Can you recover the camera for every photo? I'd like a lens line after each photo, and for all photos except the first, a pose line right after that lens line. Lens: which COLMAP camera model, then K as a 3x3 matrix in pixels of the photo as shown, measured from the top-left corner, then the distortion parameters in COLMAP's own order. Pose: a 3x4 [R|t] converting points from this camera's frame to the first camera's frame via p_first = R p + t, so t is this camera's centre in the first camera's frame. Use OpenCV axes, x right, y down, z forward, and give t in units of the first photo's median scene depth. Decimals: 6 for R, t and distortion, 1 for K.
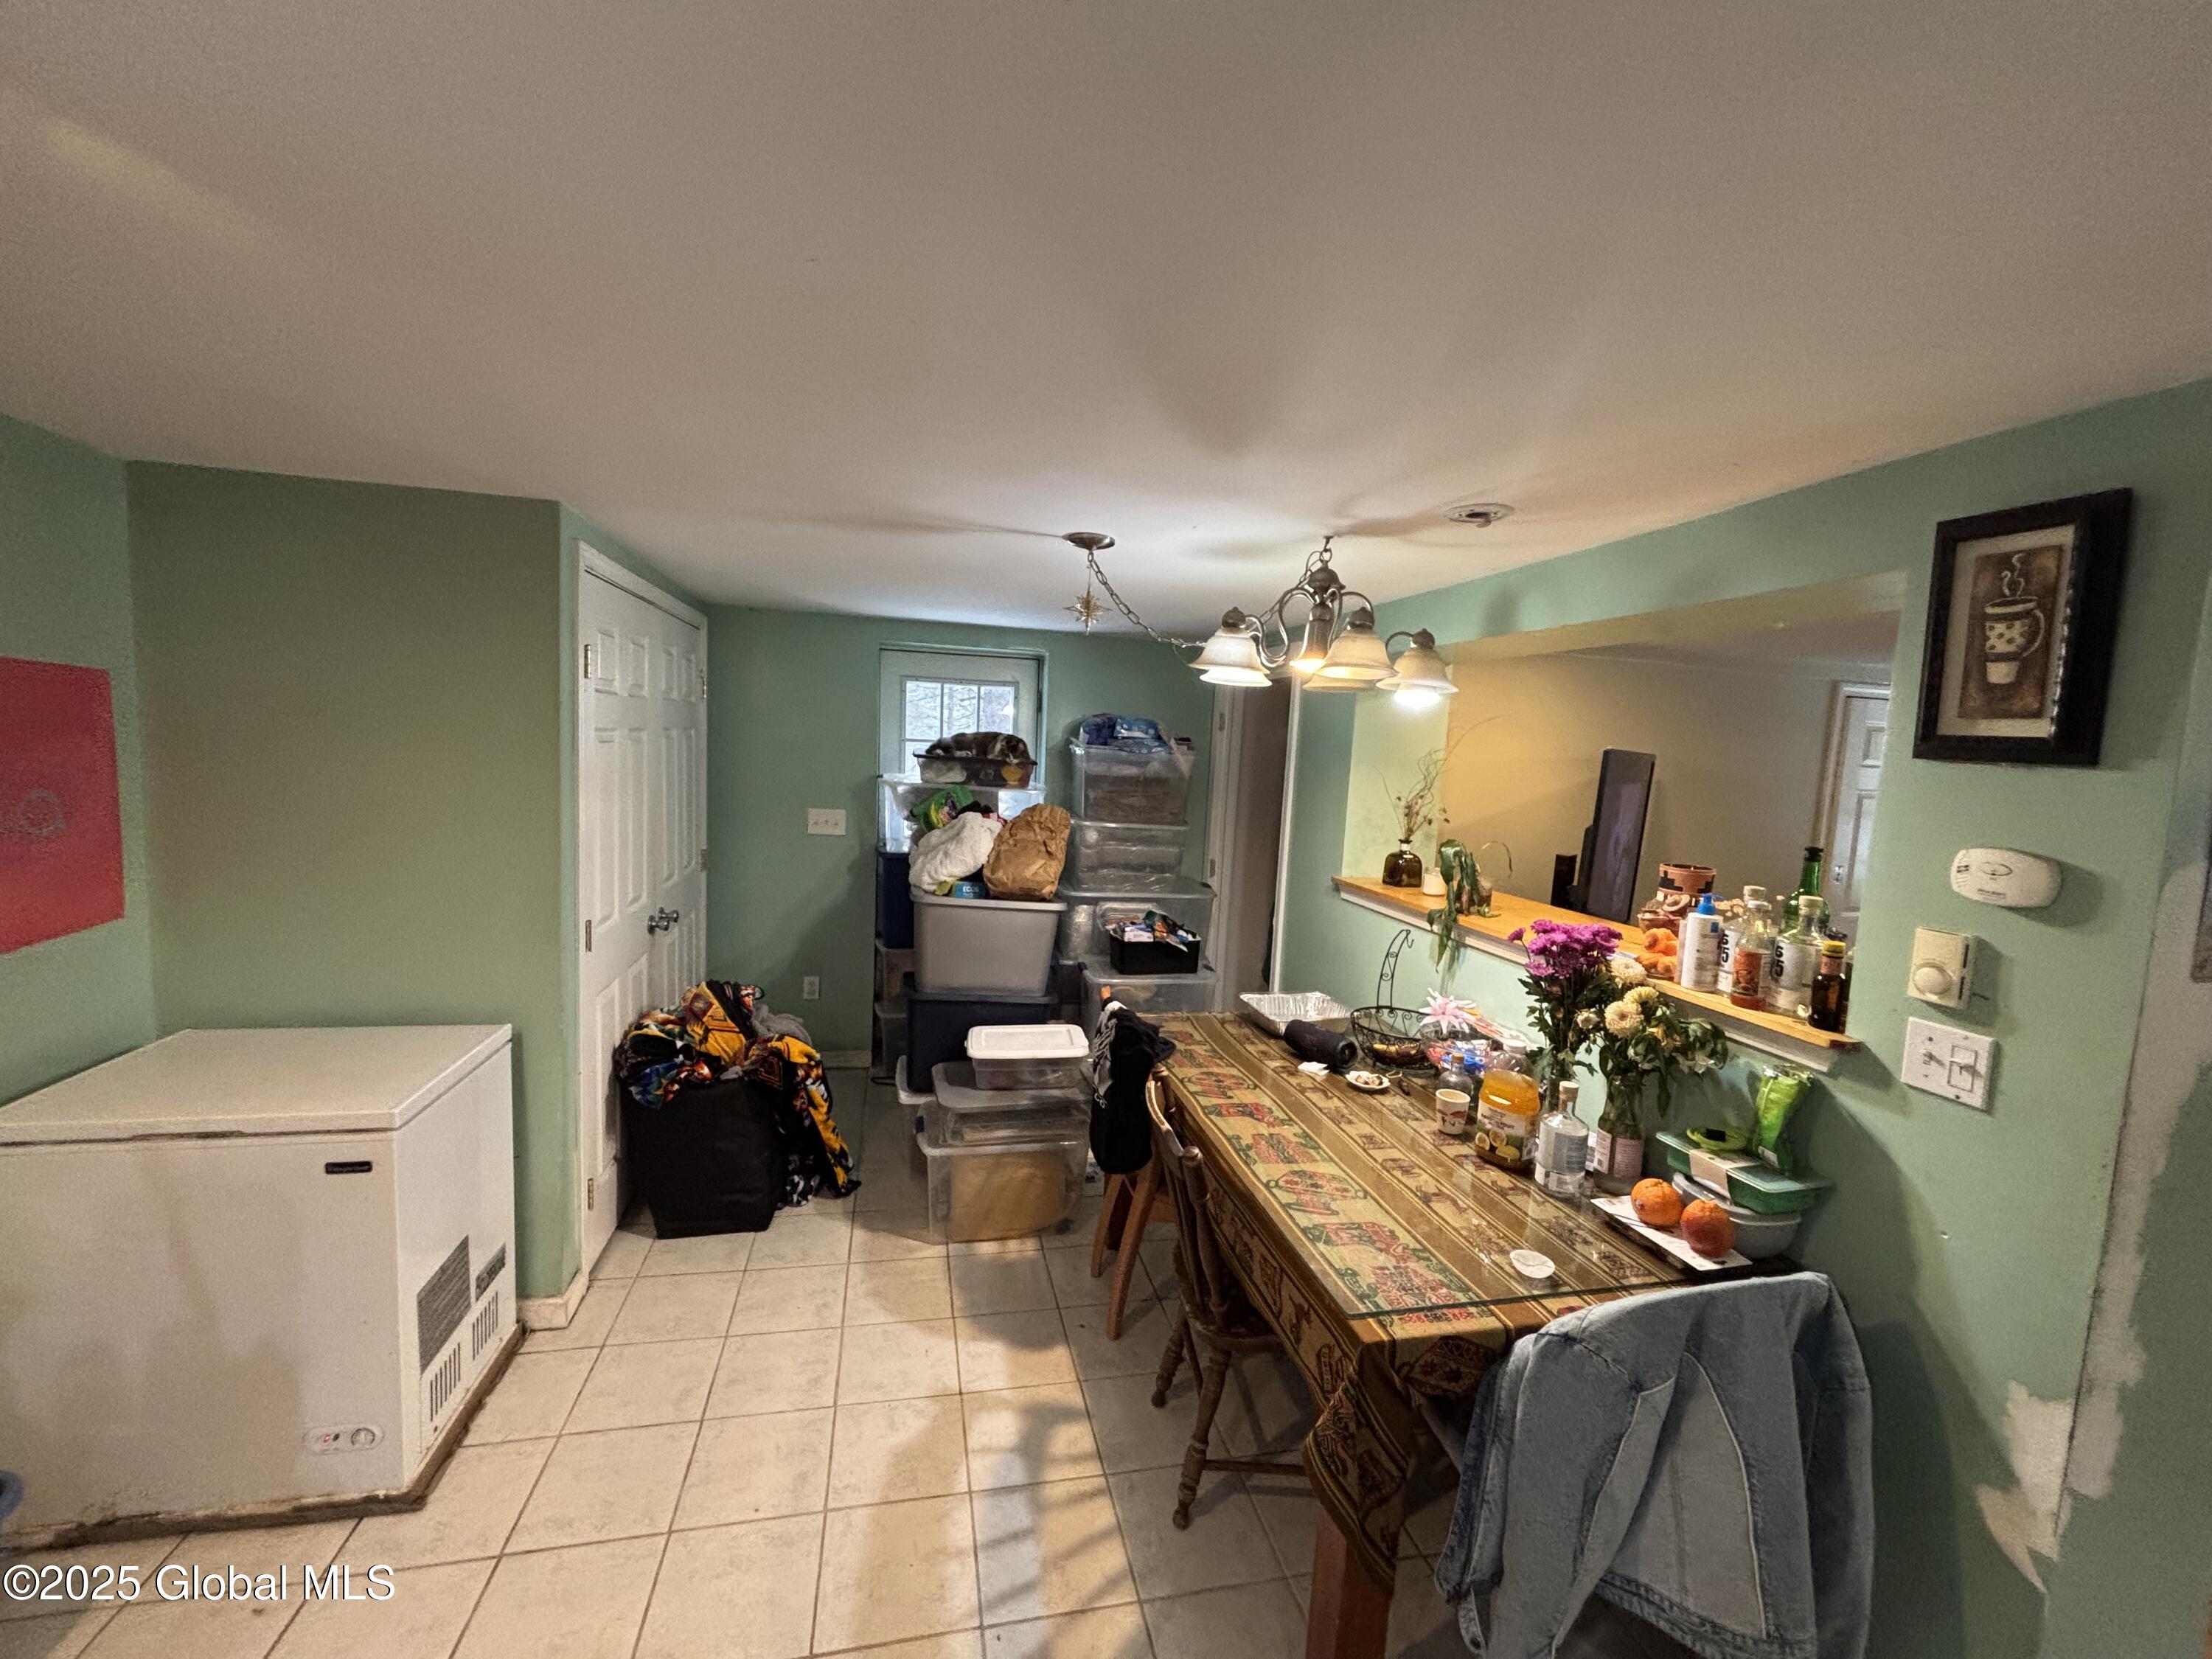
lens RADIAL K [[889.9, 0, 1111.4], [0, 889.9, 834.6], [0, 0, 1]] dist [0.000197, -0.001055]
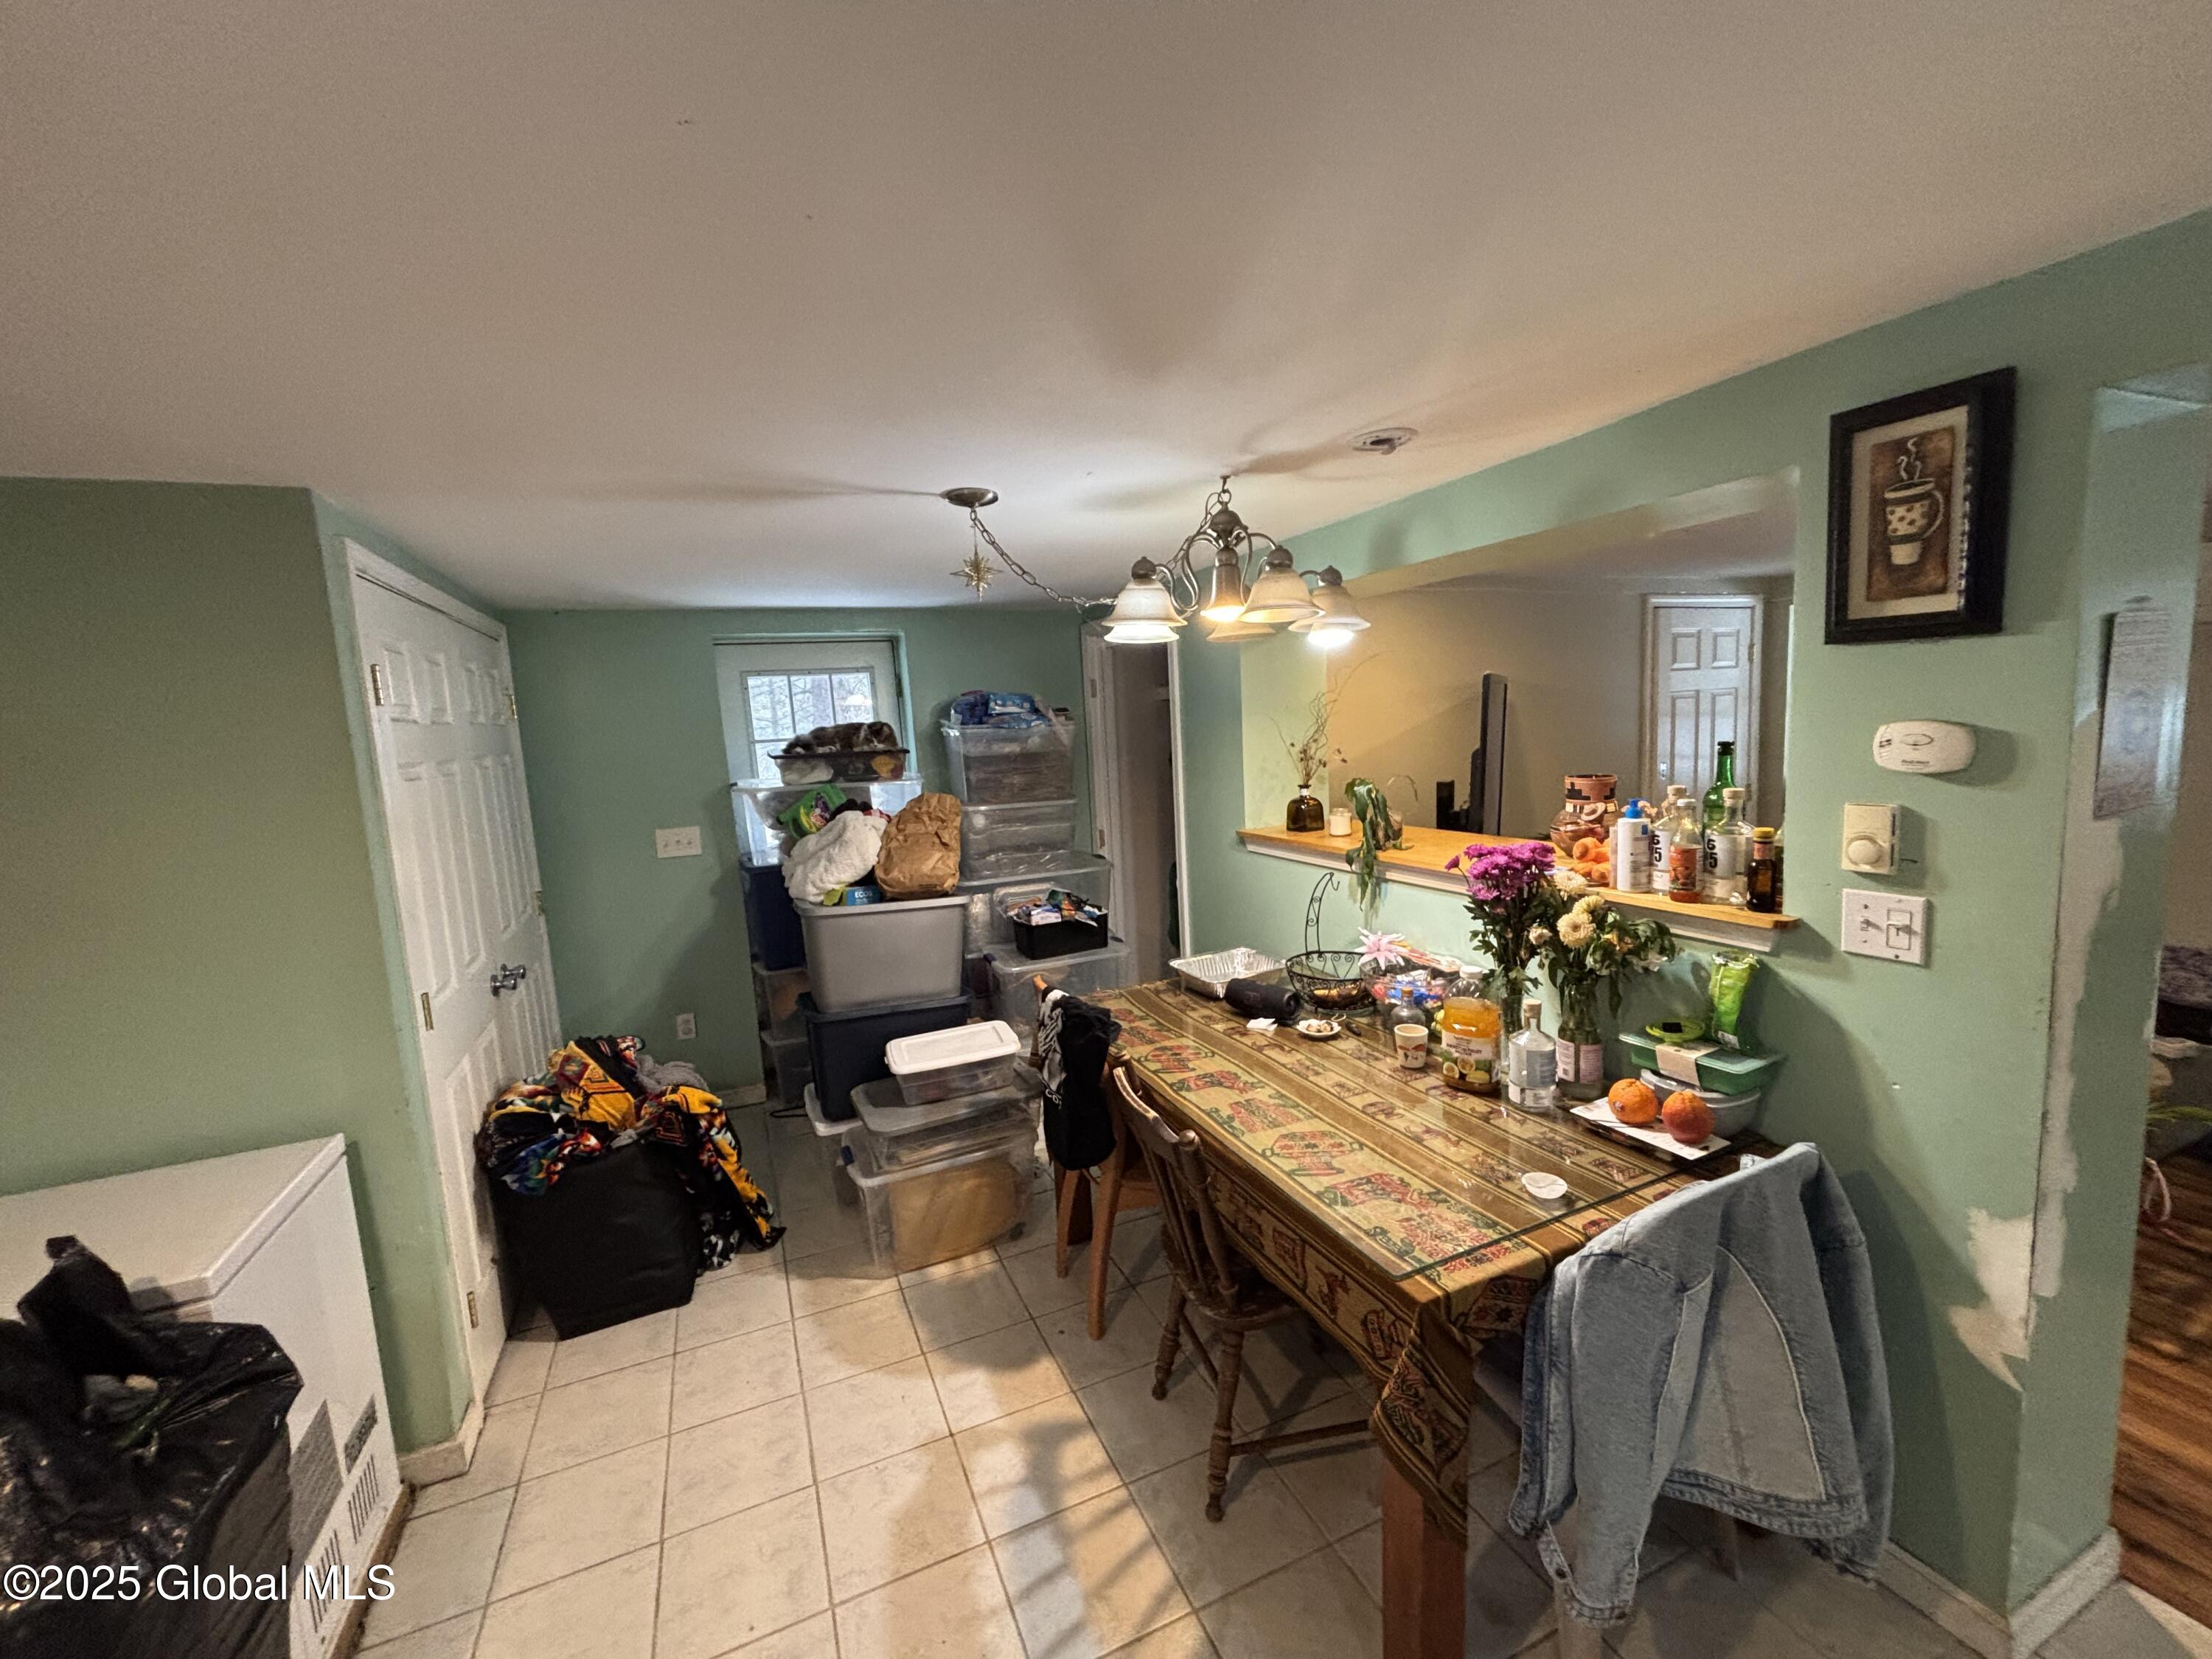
lens RADIAL K [[889.9, 0, 1113.7], [0, 889.9, 831.9], [0, 0, 1]] dist [0.000197, -0.001055]
pose [[0.977059, -0.126990, 0.170965, -0.092197], [0.122734, 0.991812, 0.035282, -0.004884], [-0.174046, -0.013490, 0.984645, 0.078735]]
